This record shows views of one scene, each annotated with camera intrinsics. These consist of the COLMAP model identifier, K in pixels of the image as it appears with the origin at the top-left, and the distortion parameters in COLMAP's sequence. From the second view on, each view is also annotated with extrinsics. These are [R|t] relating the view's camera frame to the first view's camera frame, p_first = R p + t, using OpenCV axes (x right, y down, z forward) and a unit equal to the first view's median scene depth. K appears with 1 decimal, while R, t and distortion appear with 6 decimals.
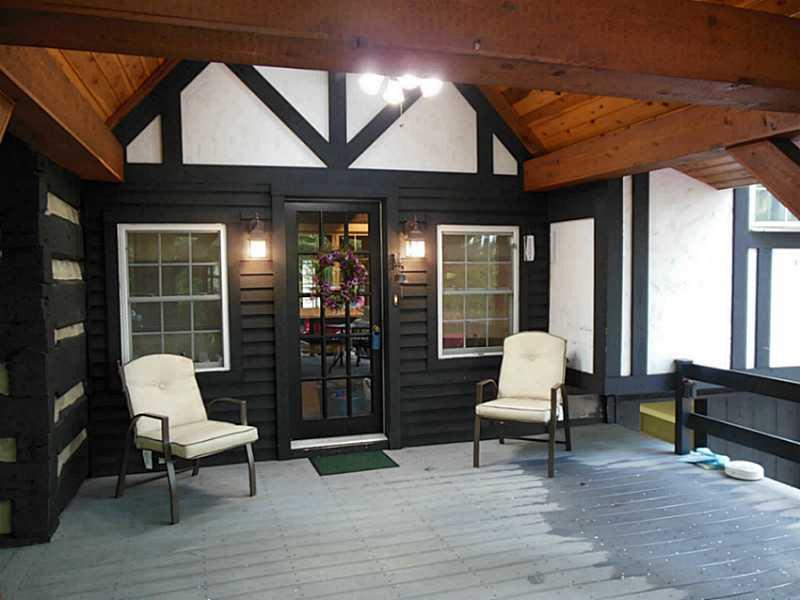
lens RADIAL K [[583.3, 0, 400.0], [0, 583.3, 300.0], [0, 0, 1]] dist [-0.070635, 0.070007]
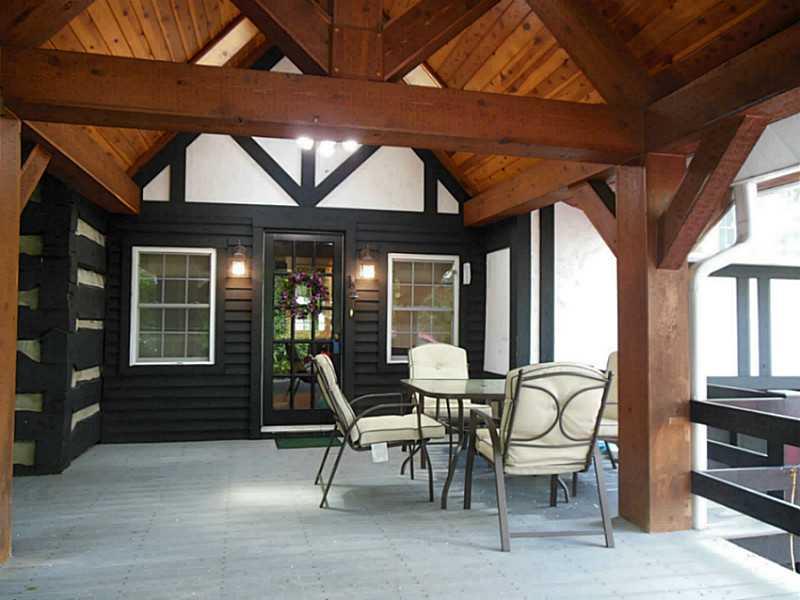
lens RADIAL K [[583.3, 0, 400.0], [0, 583.3, 300.0], [0, 0, 1]] dist [-0.070635, 0.070007]
pose [[0.996827, 0.017450, -0.077664, 0.199931], [-0.024114, 0.996027, -0.085720, 0.079426], [0.075860, 0.087321, 0.993288, -0.222951]]
